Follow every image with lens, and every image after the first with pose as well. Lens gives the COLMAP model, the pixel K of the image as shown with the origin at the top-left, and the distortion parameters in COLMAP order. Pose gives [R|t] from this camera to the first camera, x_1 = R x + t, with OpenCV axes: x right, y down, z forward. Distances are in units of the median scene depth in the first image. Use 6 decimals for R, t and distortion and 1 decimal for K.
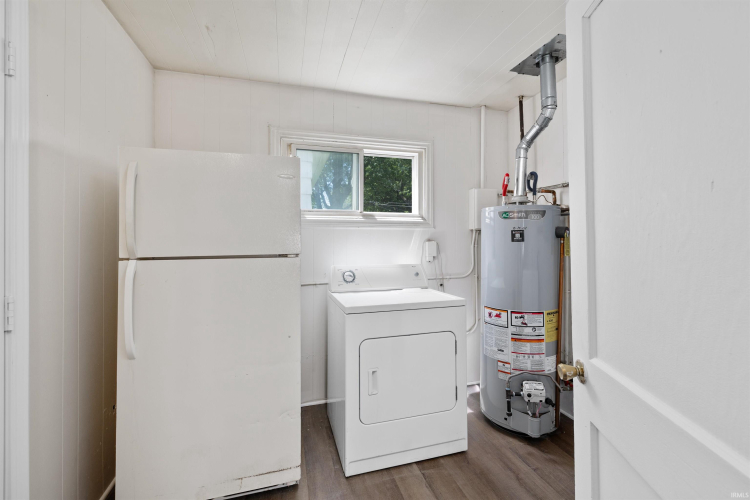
lens RADIAL K [[316.5, 0, 371.6], [0, 316.5, 244.2], [0, 0, 1]] dist [-0.000704, 0.000206]
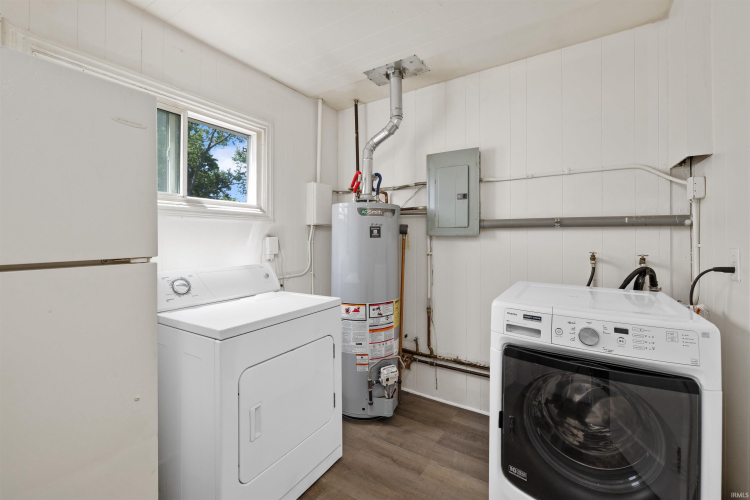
lens RADIAL K [[316.5, 0, 371.6], [0, 316.5, 243.5], [0, 0, 1]] dist [-0.000704, 0.000206]
pose [[0.755600, -0.009296, 0.654968, -0.227095], [0.003179, 0.999940, 0.010524, 0.000819], [-0.655026, -0.005870, 0.755583, 0.203770]]
